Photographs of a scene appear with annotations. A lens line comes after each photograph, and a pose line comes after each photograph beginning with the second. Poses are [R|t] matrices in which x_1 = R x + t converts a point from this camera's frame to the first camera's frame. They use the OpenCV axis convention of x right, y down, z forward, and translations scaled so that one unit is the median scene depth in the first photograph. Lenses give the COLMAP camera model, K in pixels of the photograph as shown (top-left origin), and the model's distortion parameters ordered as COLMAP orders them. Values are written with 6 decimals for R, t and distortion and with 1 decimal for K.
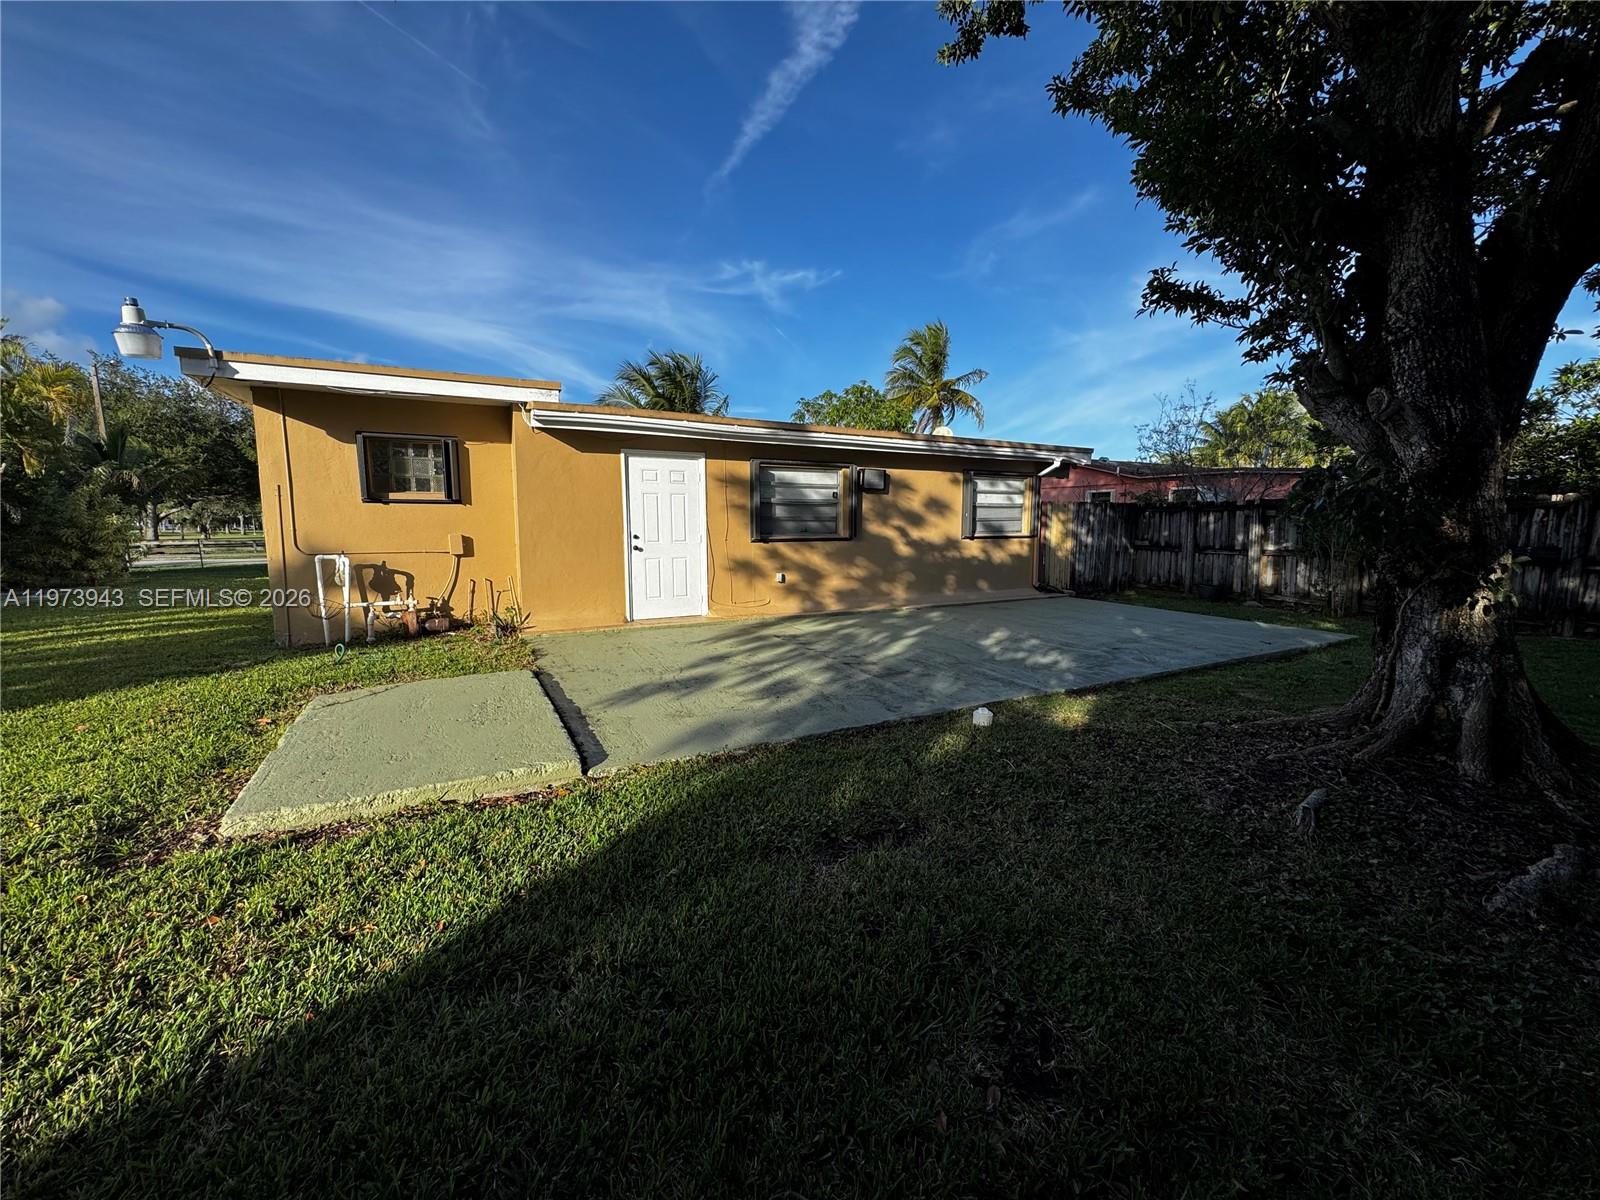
lens RADIAL K [[639.5, 0, 799.6], [0, 639.5, 594.8], [0, 0, 1]] dist [-0.000425, -0.000014]
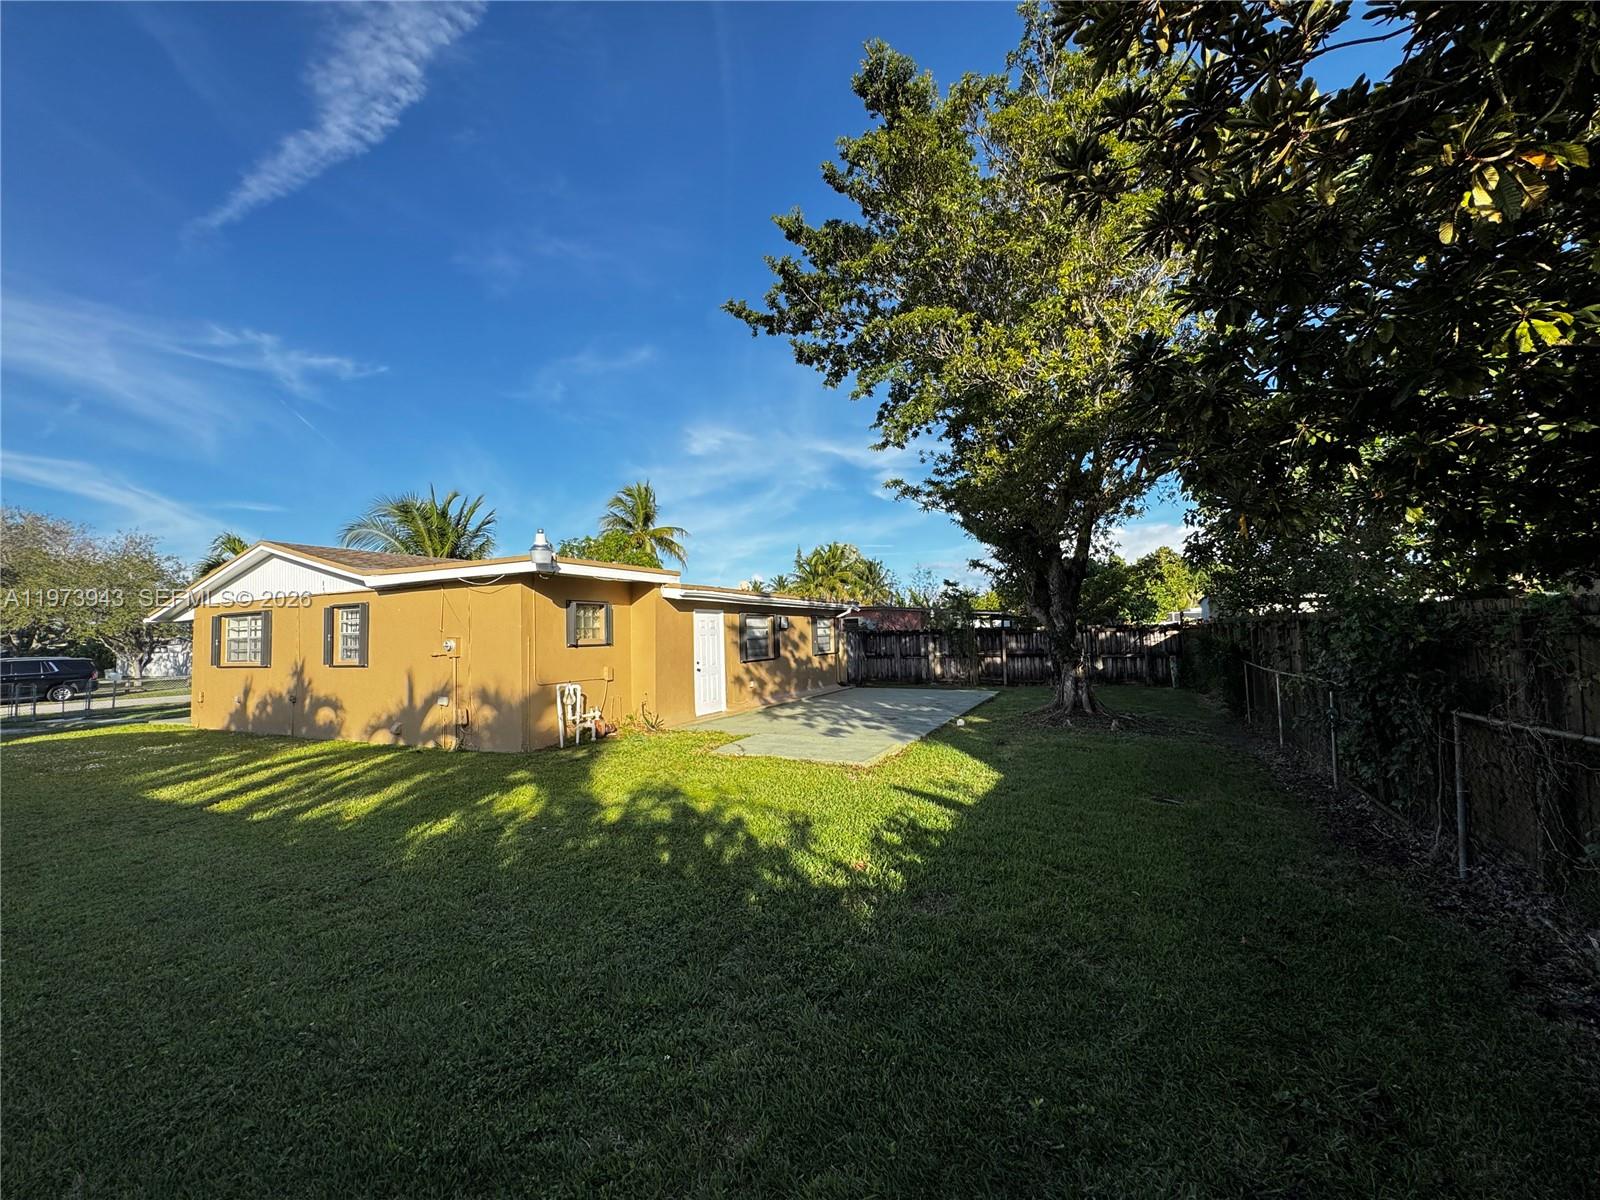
lens RADIAL K [[639.5, 0, 805.9], [0, 639.5, 602.3], [0, 0, 1]] dist [-0.000425, -0.000014]
pose [[0.808114, 0.006642, 0.588989, -0.772093], [0.094116, 0.985633, -0.140246, 0.005005], [-0.581458, 0.168768, 0.795879, -0.346152]]
